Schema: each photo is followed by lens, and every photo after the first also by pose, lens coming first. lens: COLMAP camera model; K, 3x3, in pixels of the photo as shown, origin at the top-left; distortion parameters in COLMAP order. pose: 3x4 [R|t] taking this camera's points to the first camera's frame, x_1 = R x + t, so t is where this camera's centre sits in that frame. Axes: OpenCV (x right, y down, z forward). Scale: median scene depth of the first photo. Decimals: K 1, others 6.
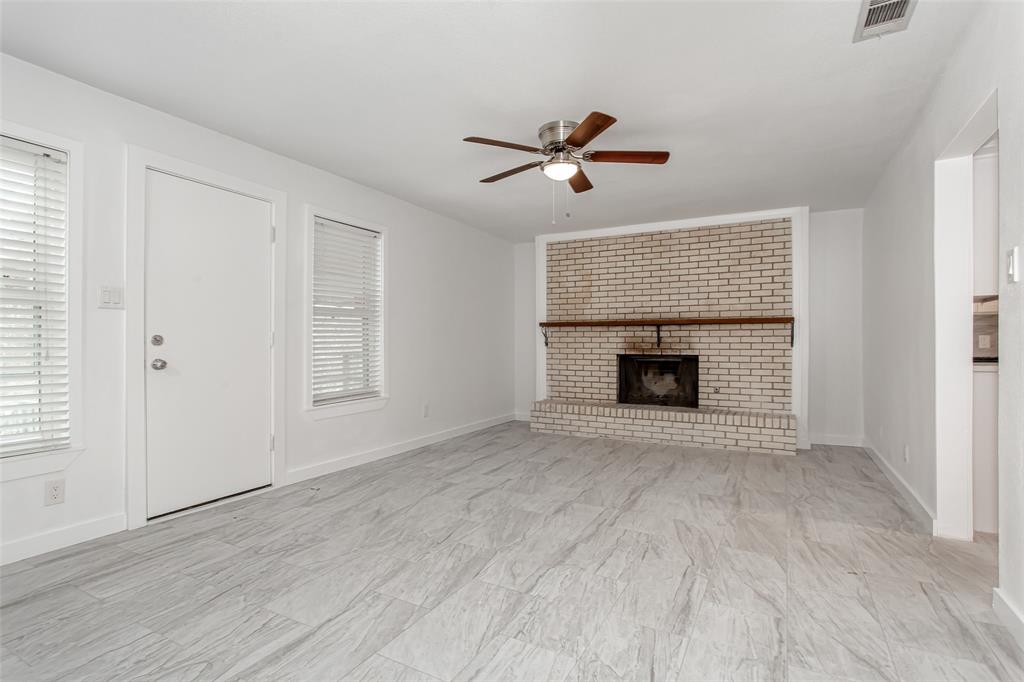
lens RADIAL K [[513.7, 0, 505.9], [0, 513.7, 345.1], [0, 0, 1]] dist [-0.017601, 0.008233]
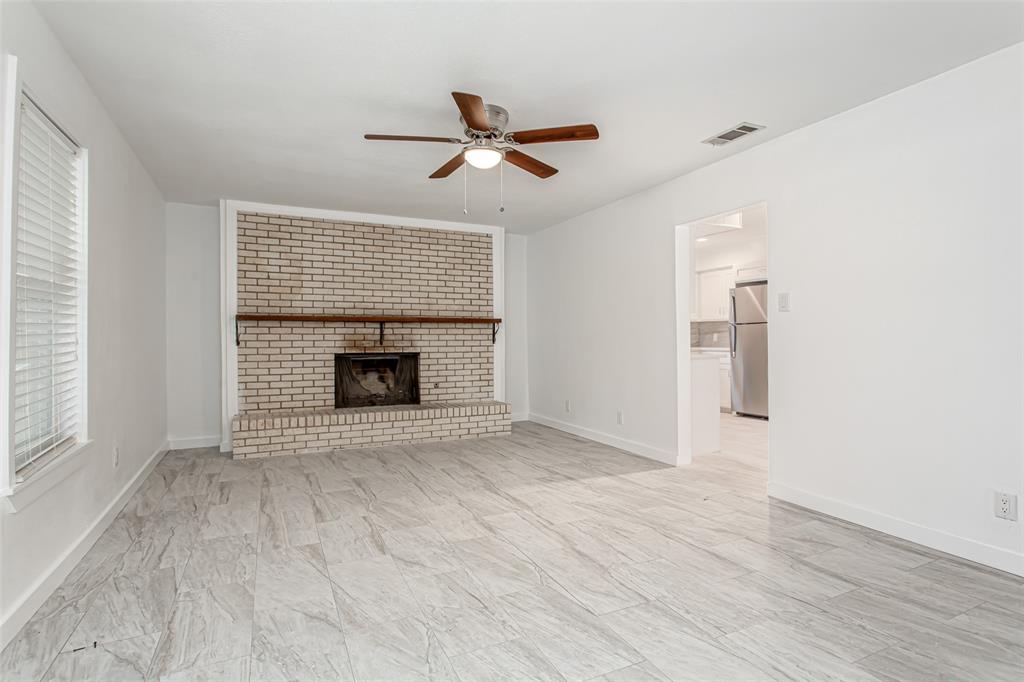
lens RADIAL K [[513.7, 0, 528.4], [0, 513.7, 330.1], [0, 0, 1]] dist [-0.017601, 0.008233]
pose [[0.568443, 0.009740, 0.822665, -0.568953], [0.003409, 0.999893, -0.014193, -0.016297], [-0.822716, 0.010872, 0.568349, 0.390569]]
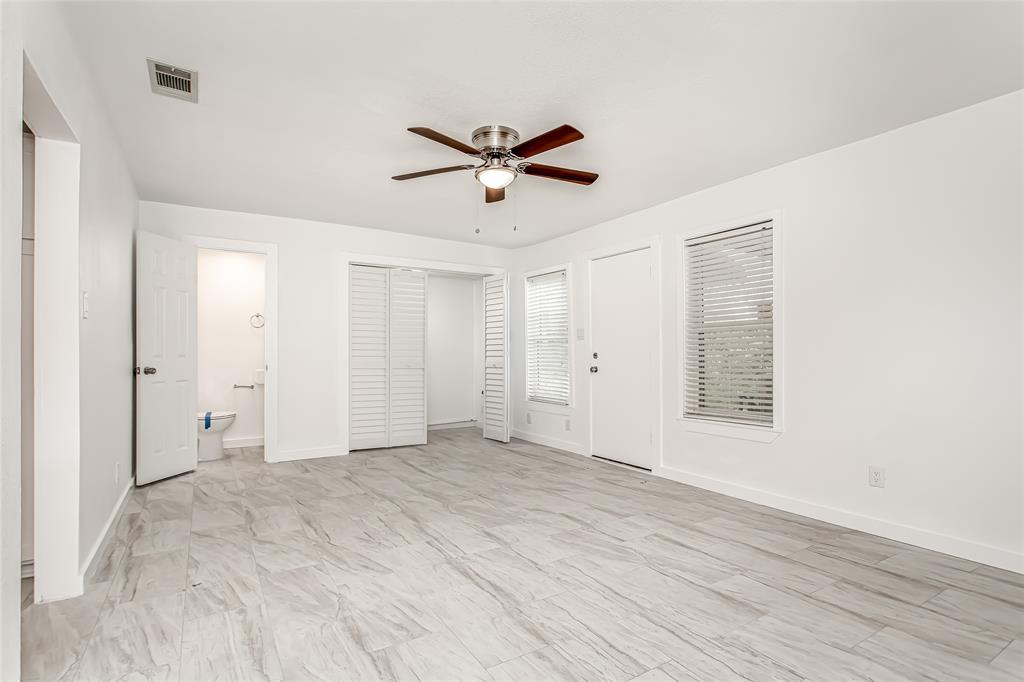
lens RADIAL K [[513.7, 0, 507.3], [0, 513.7, 345.1], [0, 0, 1]] dist [-0.017601, 0.008233]
pose [[-0.512304, -0.010111, -0.858744, 0.855028], [-0.001923, 0.999942, -0.010627, -0.023191], [0.858802, -0.003793, -0.512294, 1.418061]]
